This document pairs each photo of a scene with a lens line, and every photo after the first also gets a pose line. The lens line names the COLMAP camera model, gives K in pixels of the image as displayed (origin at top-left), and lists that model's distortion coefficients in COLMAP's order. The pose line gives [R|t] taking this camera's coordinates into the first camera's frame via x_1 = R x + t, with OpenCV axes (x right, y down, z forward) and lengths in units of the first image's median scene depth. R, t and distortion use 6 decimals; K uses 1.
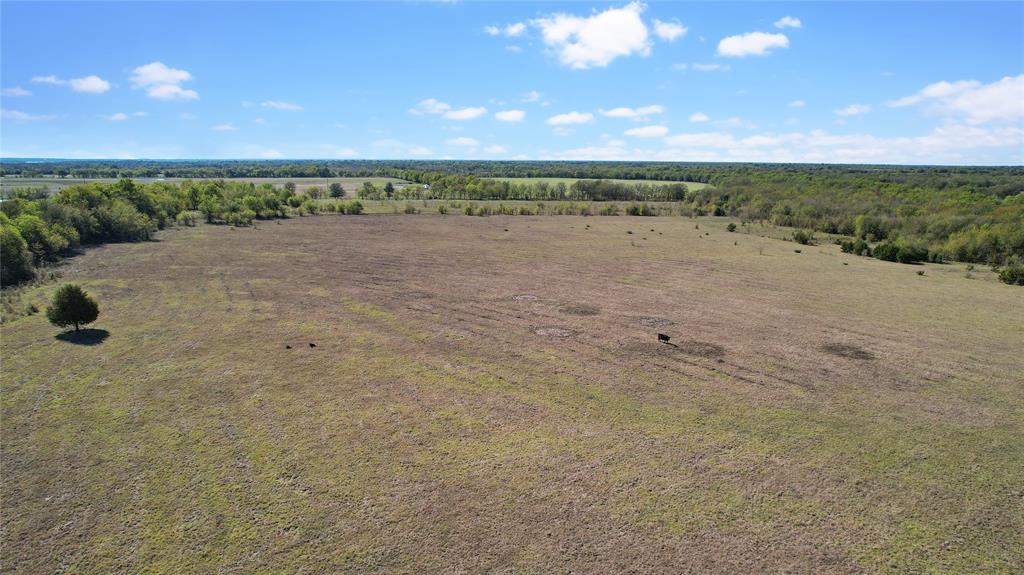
lens RADIAL K [[660.5, 0, 512.0], [0, 660.5, 287.5], [0, 0, 1]] dist [-0.065035, 0.052744]
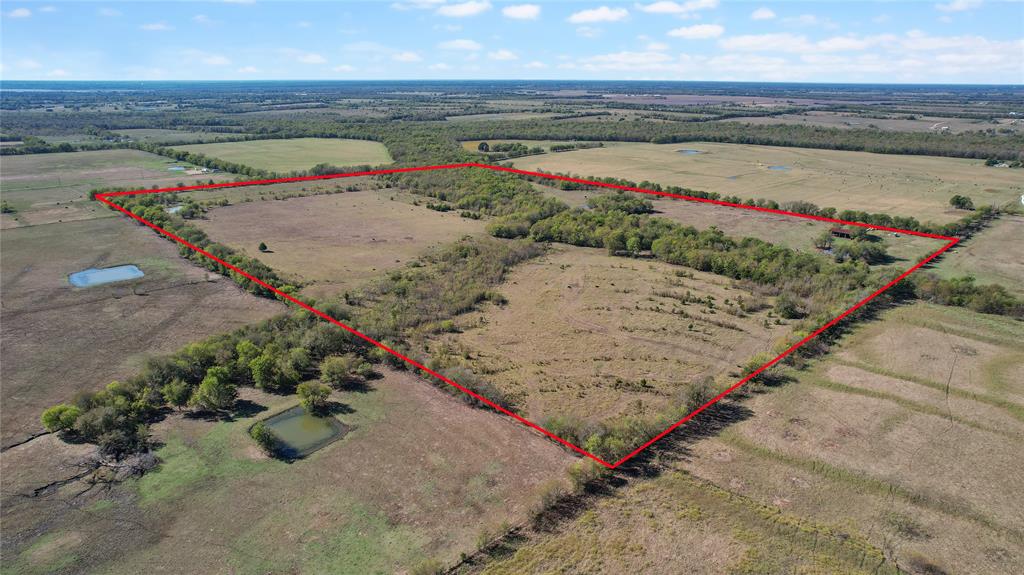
lens RADIAL K [[660.5, 0, 512.0], [0, 660.5, 287.5], [0, 0, 1]] dist [-0.065035, 0.052744]
pose [[0.890249, -0.144191, 0.432048, -0.543307], [0.091023, 0.985755, 0.141429, -0.092430], [-0.446286, -0.086581, 0.890692, -2.028958]]
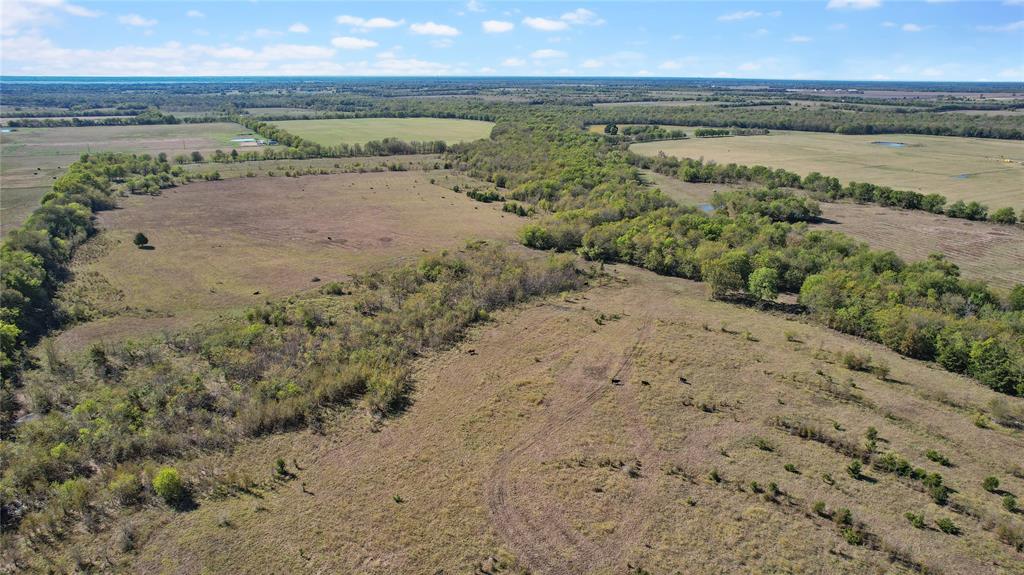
lens RADIAL K [[660.5, 0, 512.0], [0, 660.5, 287.5], [0, 0, 1]] dist [-0.065035, 0.052744]
pose [[0.977096, -0.067731, 0.201732, 0.209075], [0.042424, 0.990966, 0.127230, -0.029179], [-0.208527, -0.115757, 0.971142, -1.156147]]
